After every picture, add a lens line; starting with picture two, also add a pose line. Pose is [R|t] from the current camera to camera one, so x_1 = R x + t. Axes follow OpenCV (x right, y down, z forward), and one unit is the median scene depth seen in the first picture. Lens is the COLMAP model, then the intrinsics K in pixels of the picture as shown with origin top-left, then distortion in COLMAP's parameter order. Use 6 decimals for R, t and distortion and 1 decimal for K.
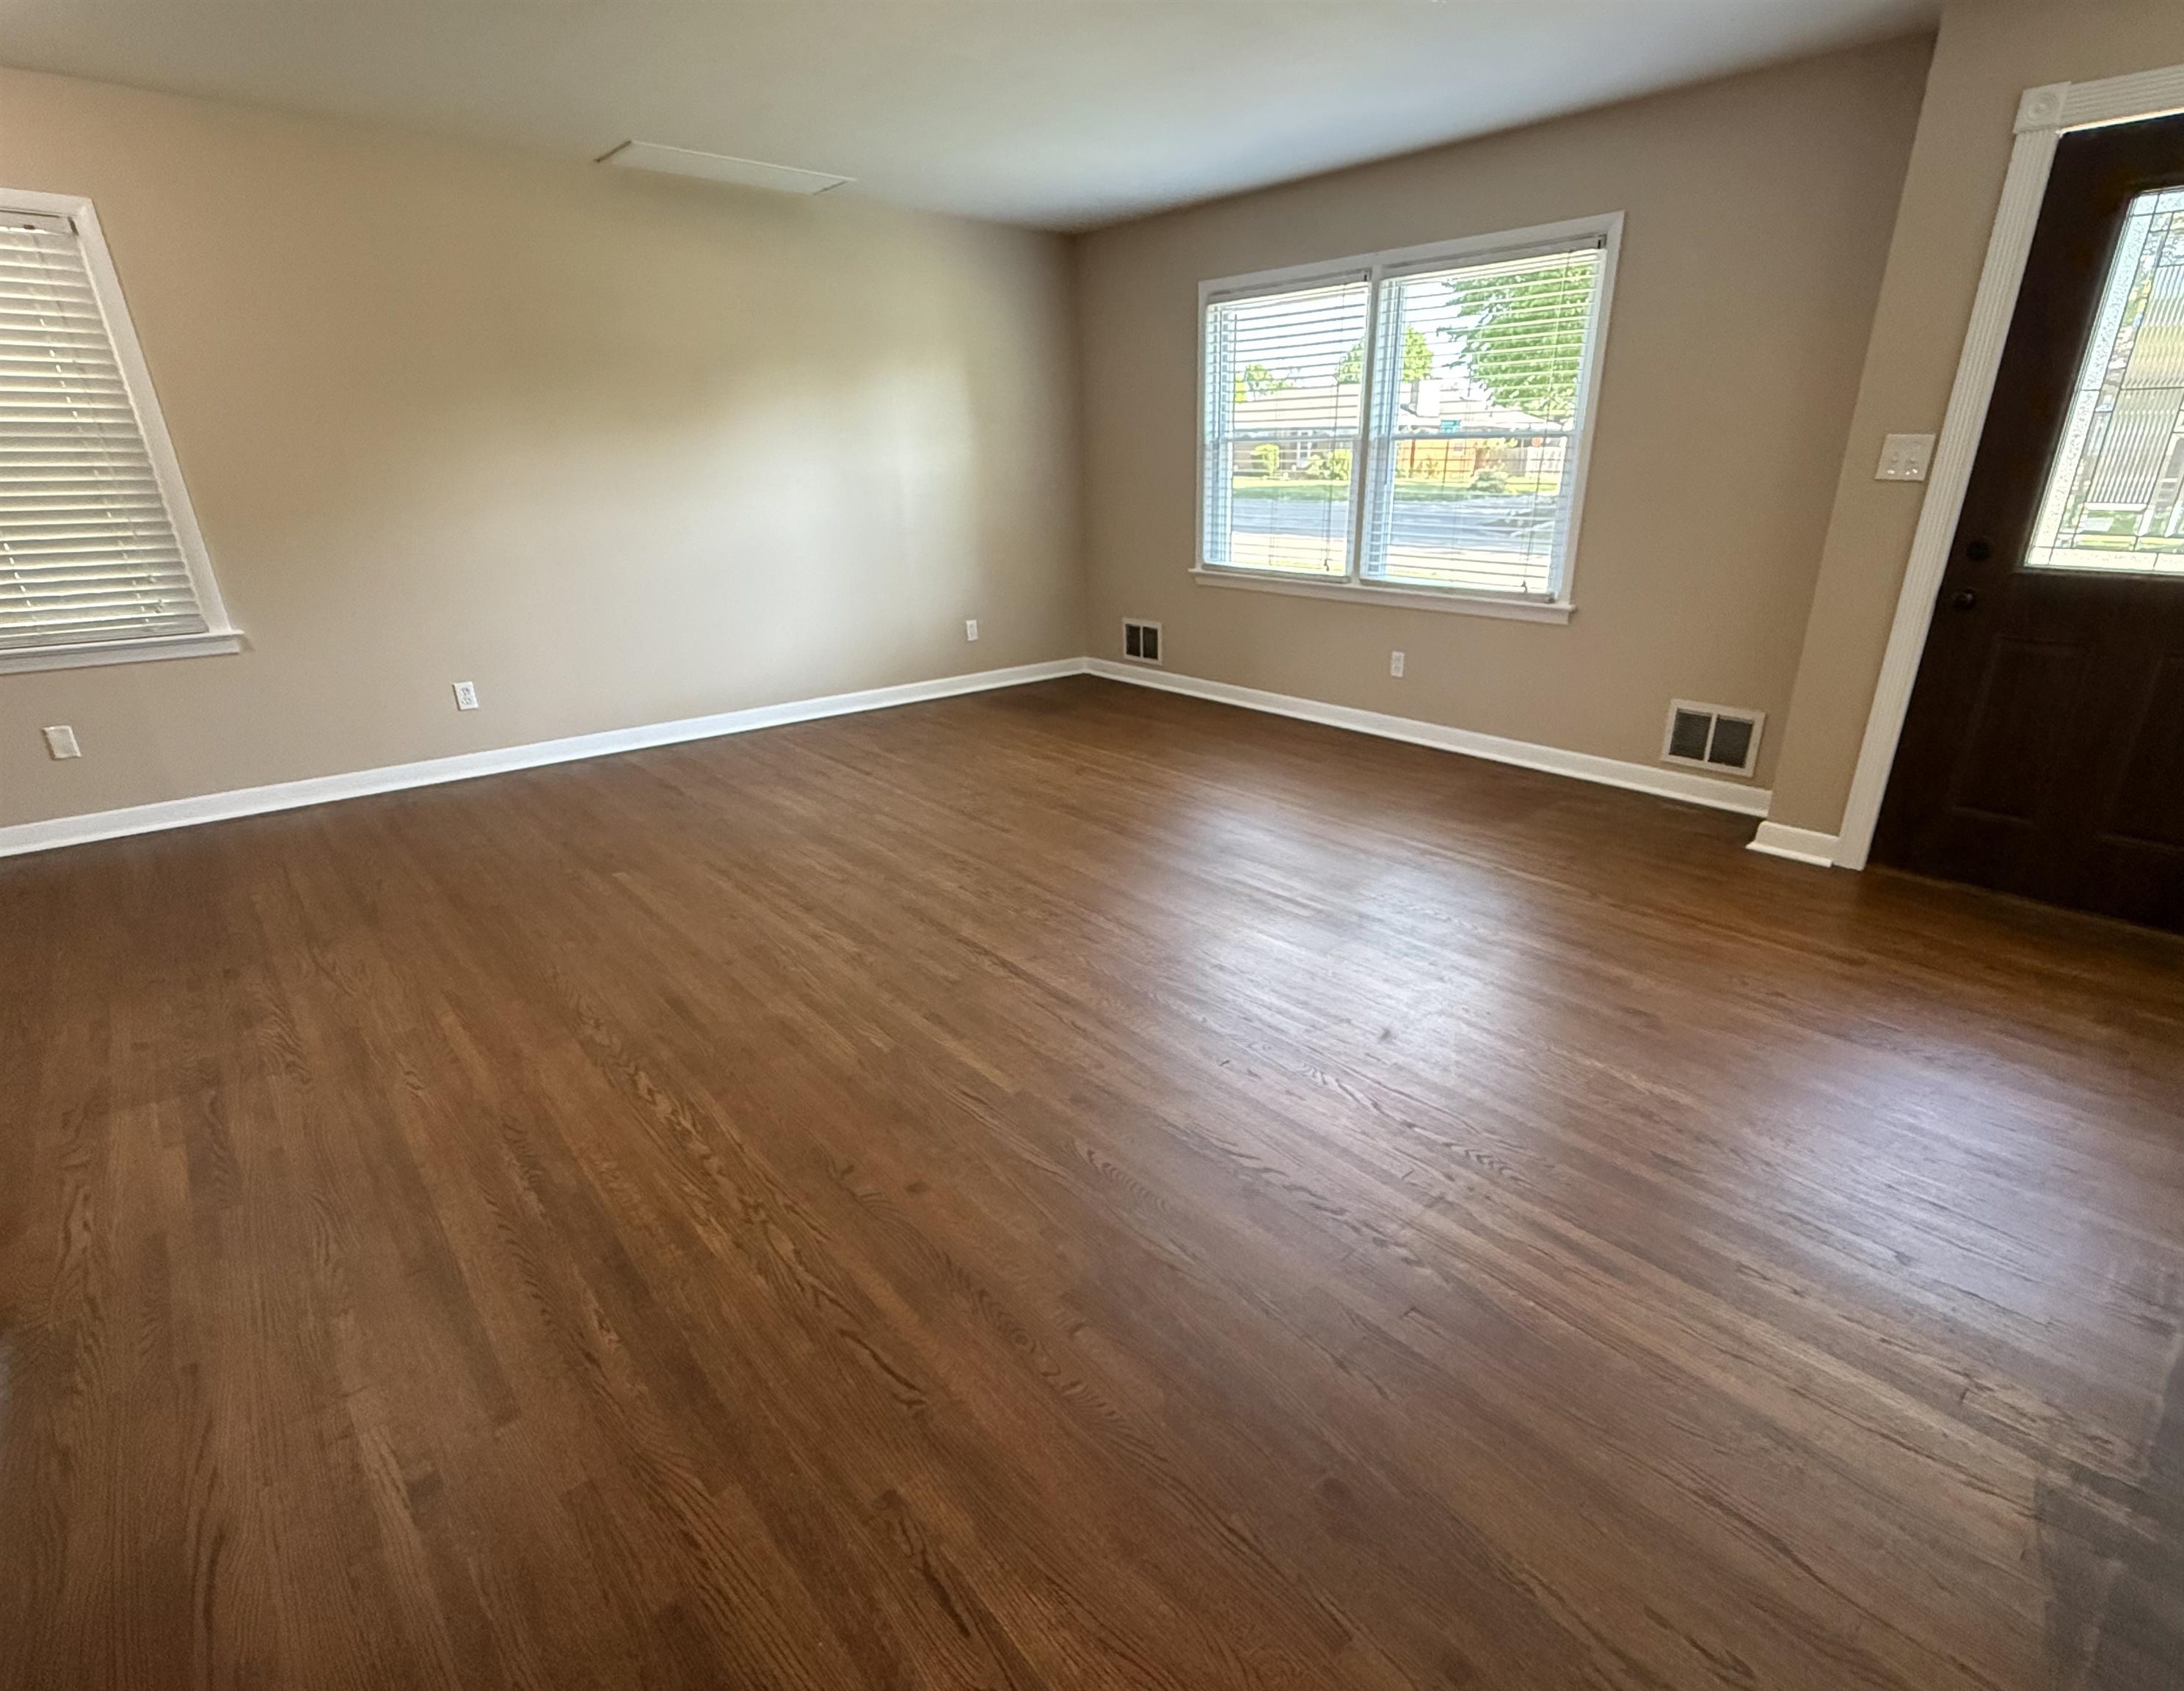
lens RADIAL K [[1027.2, 0, 1191.2], [0, 1027.2, 887.8], [0, 0, 1]] dist [-0.001532, 0.000213]
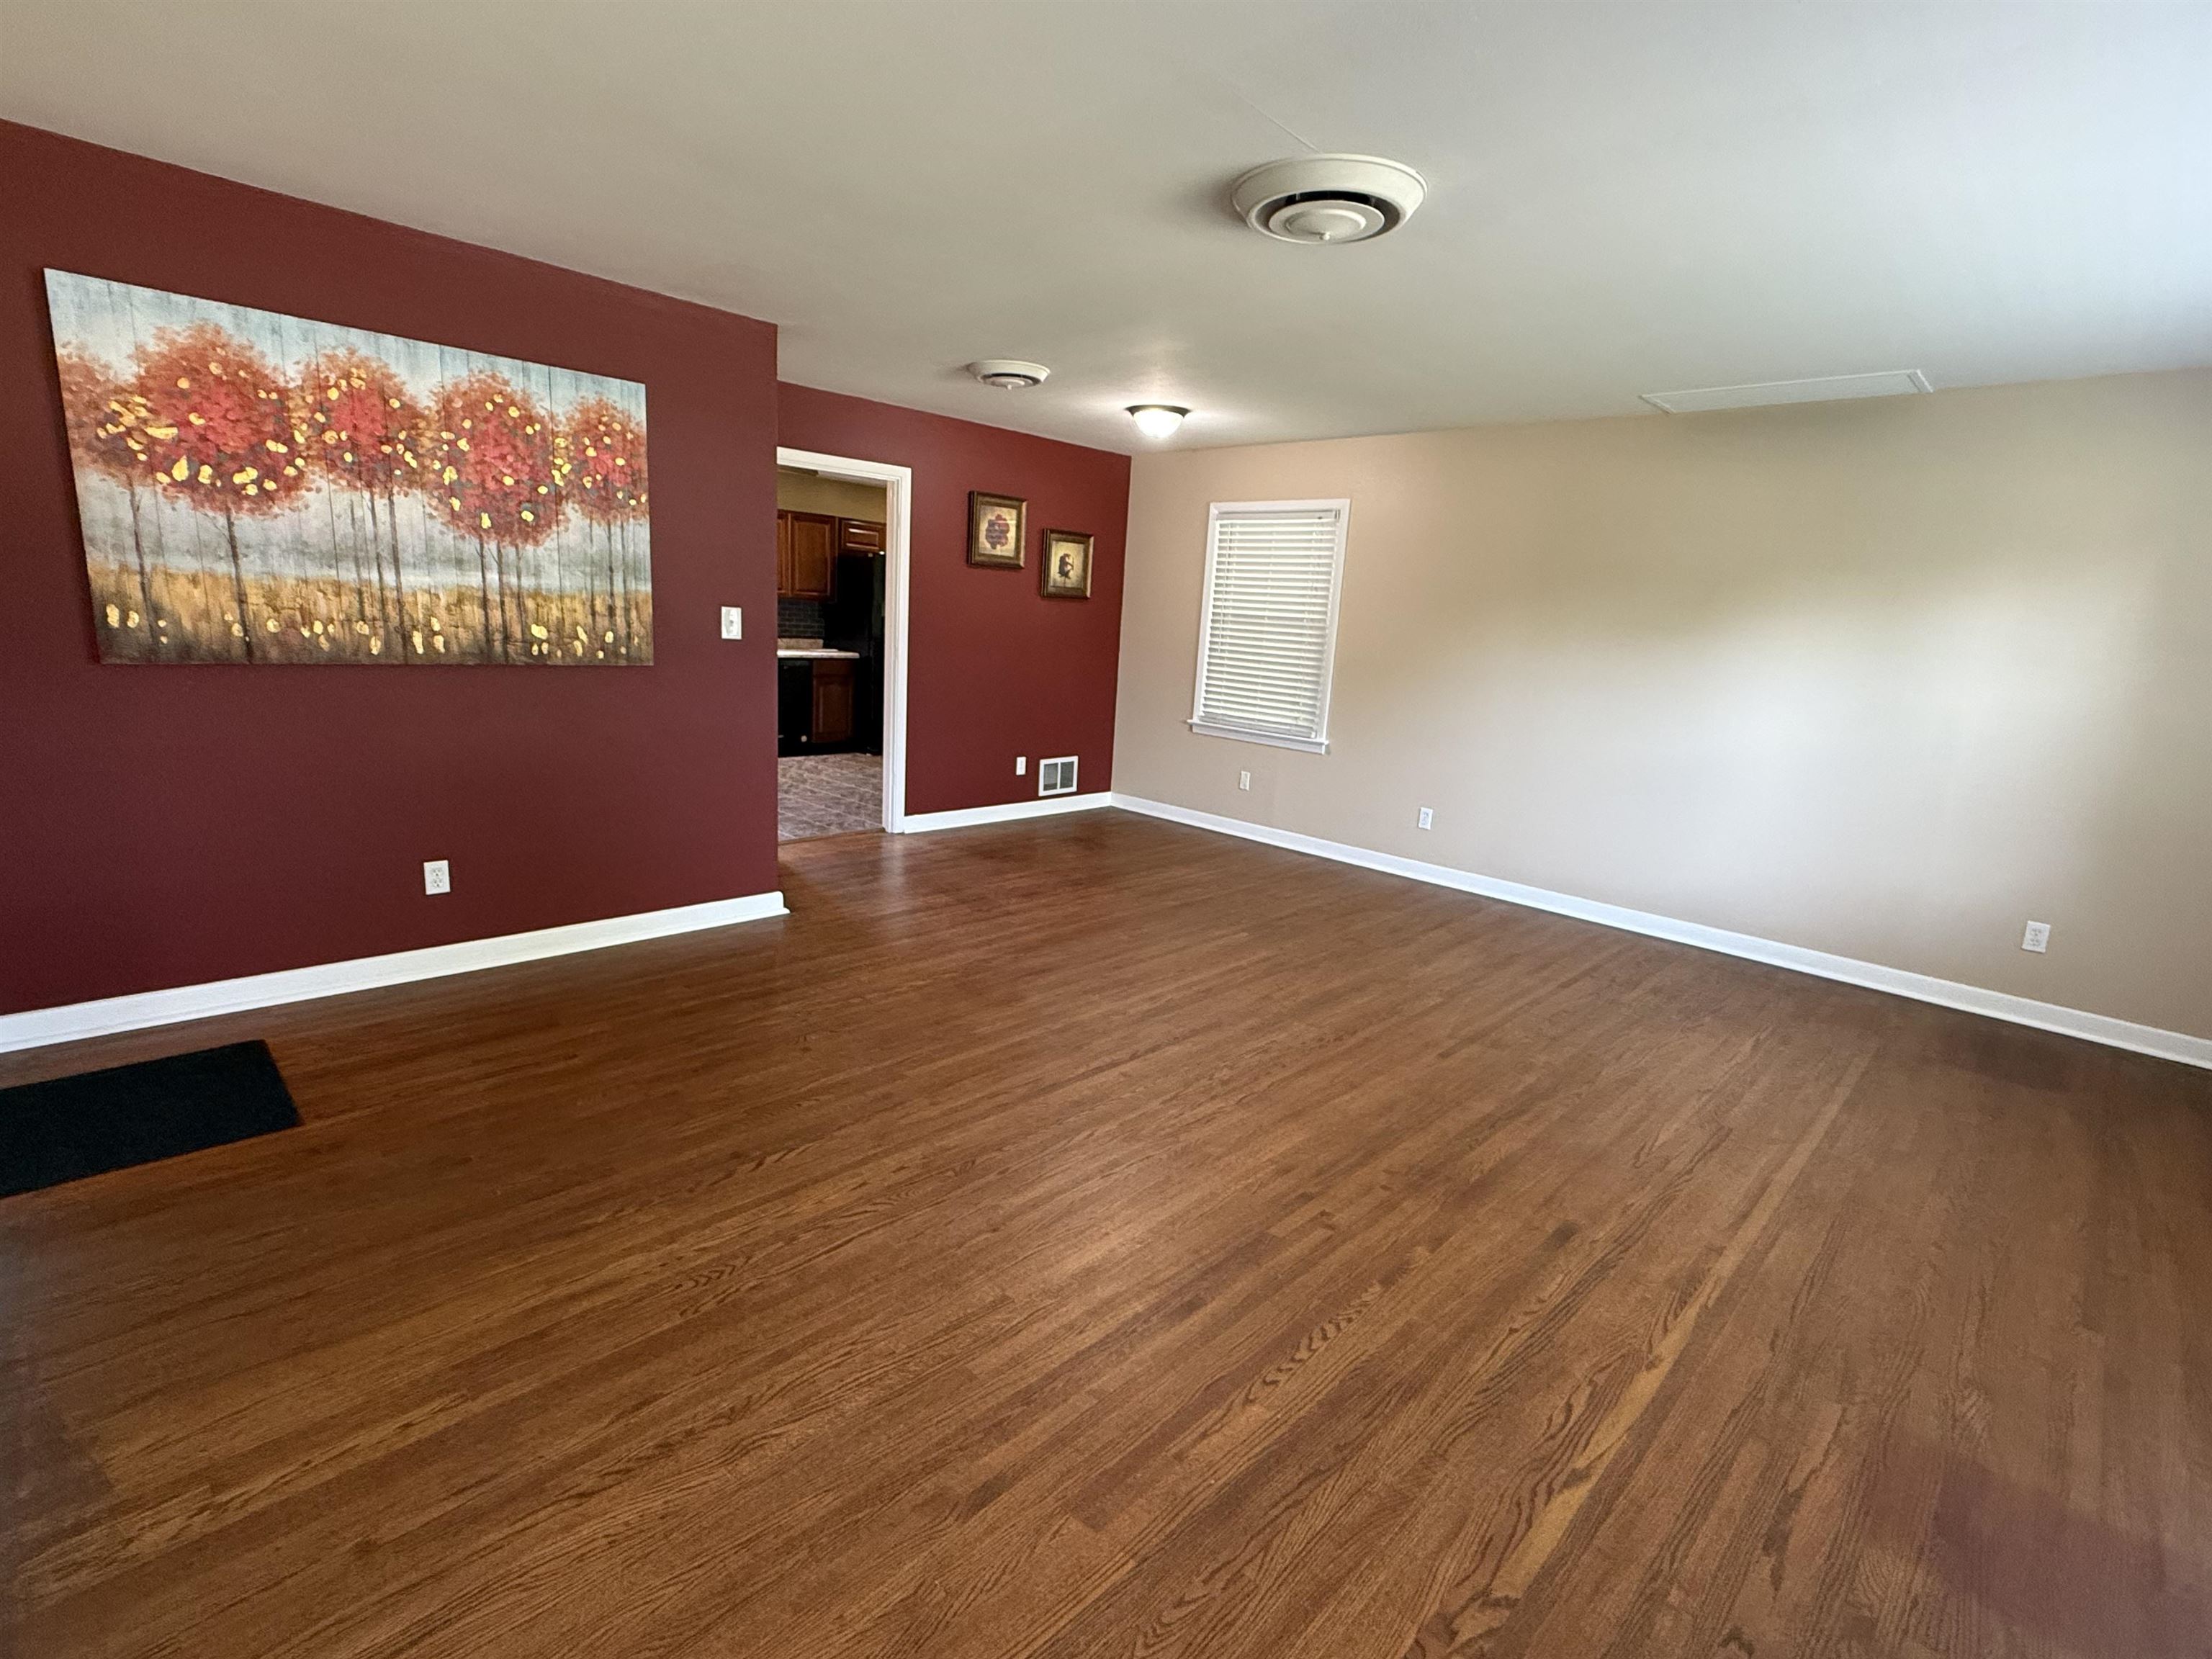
lens RADIAL K [[1038.6, 0, 1104.6], [0, 1038.6, 834.9], [0, 0, 1]] dist [0.000567, 0.000002]
pose [[0.048196, 0.218684, -0.974605, 0.759508], [-0.444428, 0.878526, 0.175148, -0.297307], [0.894517, 0.424700, 0.139531, 0.629009]]
